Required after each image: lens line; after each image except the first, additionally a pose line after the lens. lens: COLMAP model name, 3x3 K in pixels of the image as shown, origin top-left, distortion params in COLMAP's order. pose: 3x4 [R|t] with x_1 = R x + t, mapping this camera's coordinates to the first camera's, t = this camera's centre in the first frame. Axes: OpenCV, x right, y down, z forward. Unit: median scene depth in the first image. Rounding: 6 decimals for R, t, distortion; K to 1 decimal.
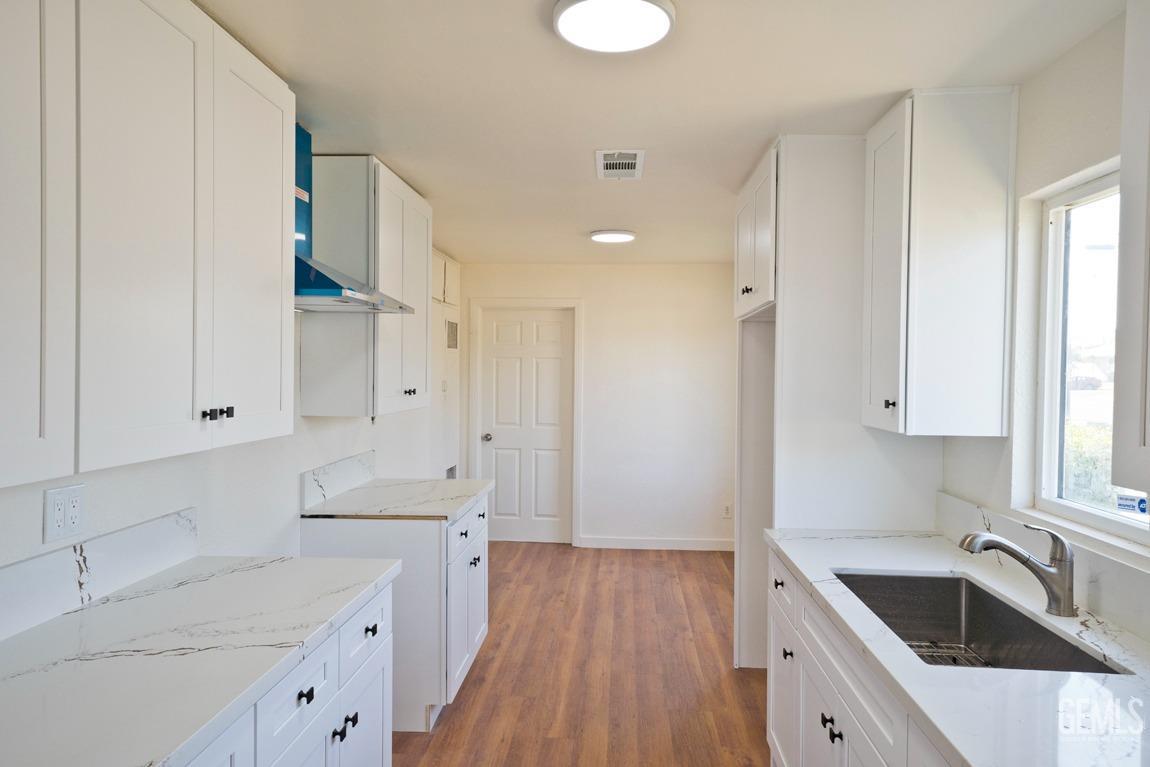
lens RADIAL K [[745.4, 0, 582.0], [0, 745.4, 385.9], [0, 0, 1]] dist [0.035179, -0.004677]
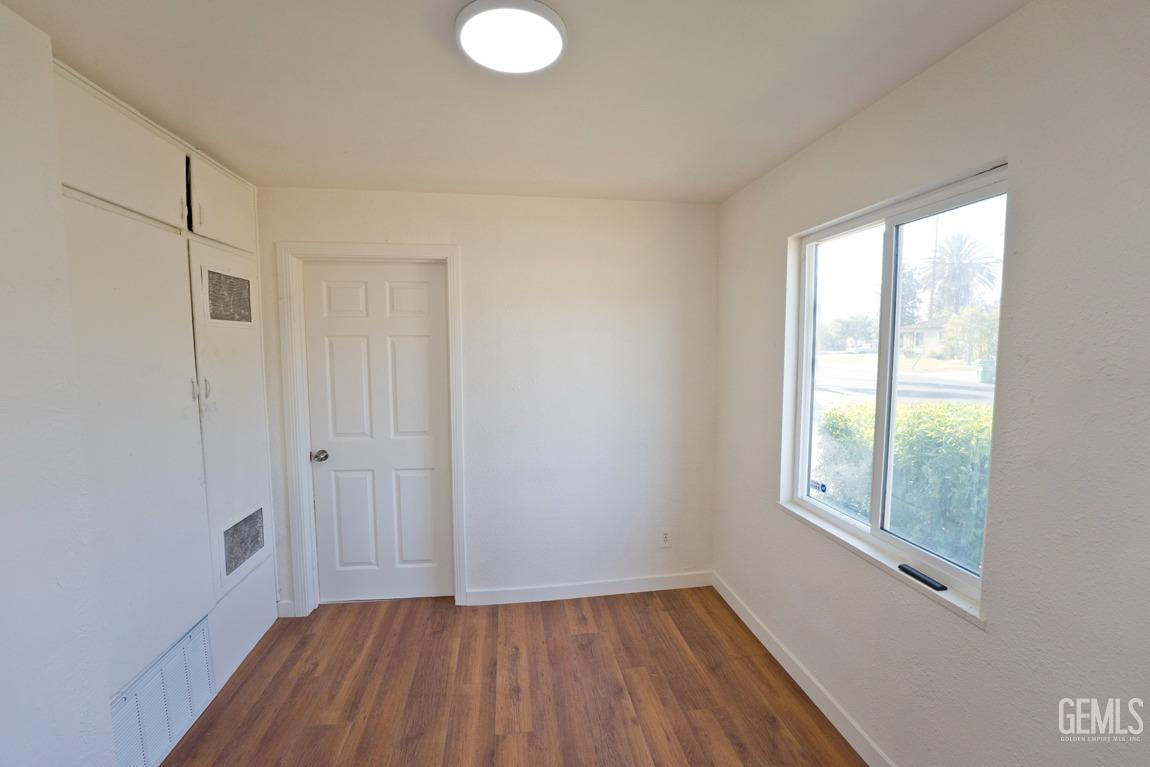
lens RADIAL K [[468.9, 0, 578.5], [0, 468.9, 389.8], [0, 0, 1]] dist [-0.022452, 0.000378]
pose [[0.976948, -0.029566, 0.211419, 0.028172], [0.016959, 0.997982, 0.061197, -0.025537], [-0.212801, -0.056200, 0.975478, 1.171093]]
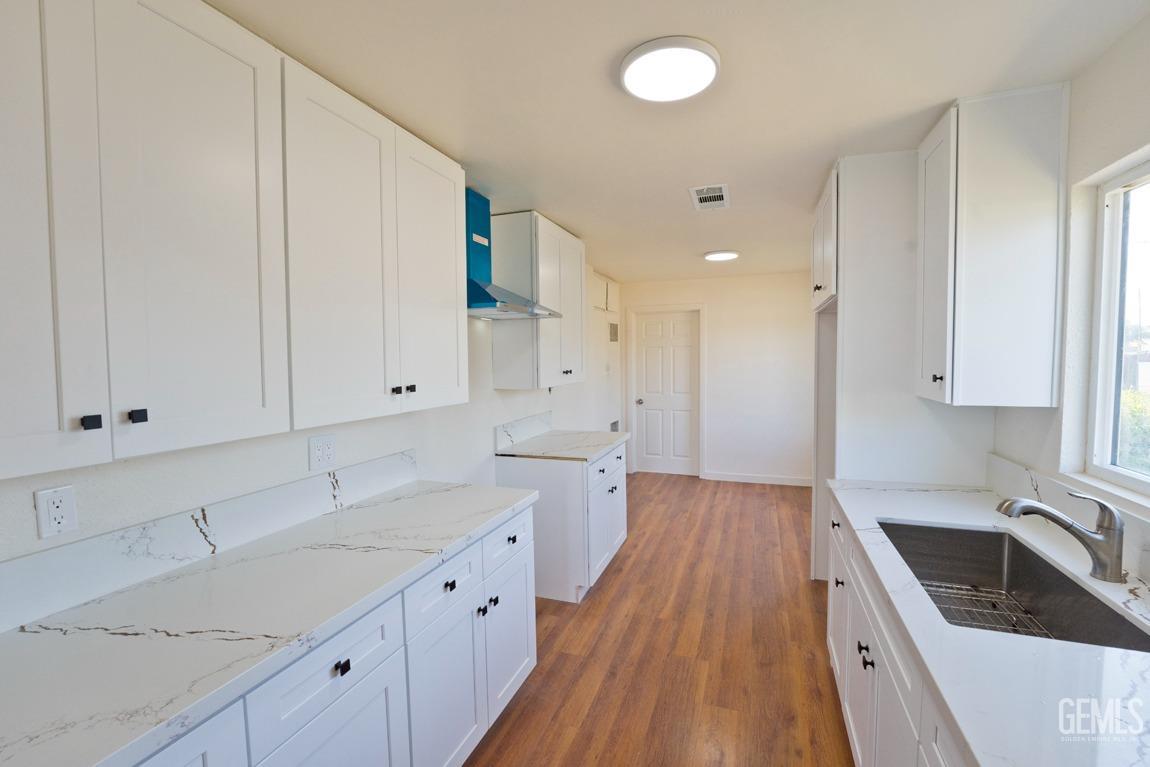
lens RADIAL K [[488.7, 0, 583.8], [0, 488.7, 382.4], [0, 0, 1]] dist [-0.015124, 0.001923]
pose [[0.959551, -0.006398, -0.281461, 0.080878], [0.015808, 0.999389, 0.031175, -0.000978], [0.281089, -0.034363, 0.959066, 0.108029]]
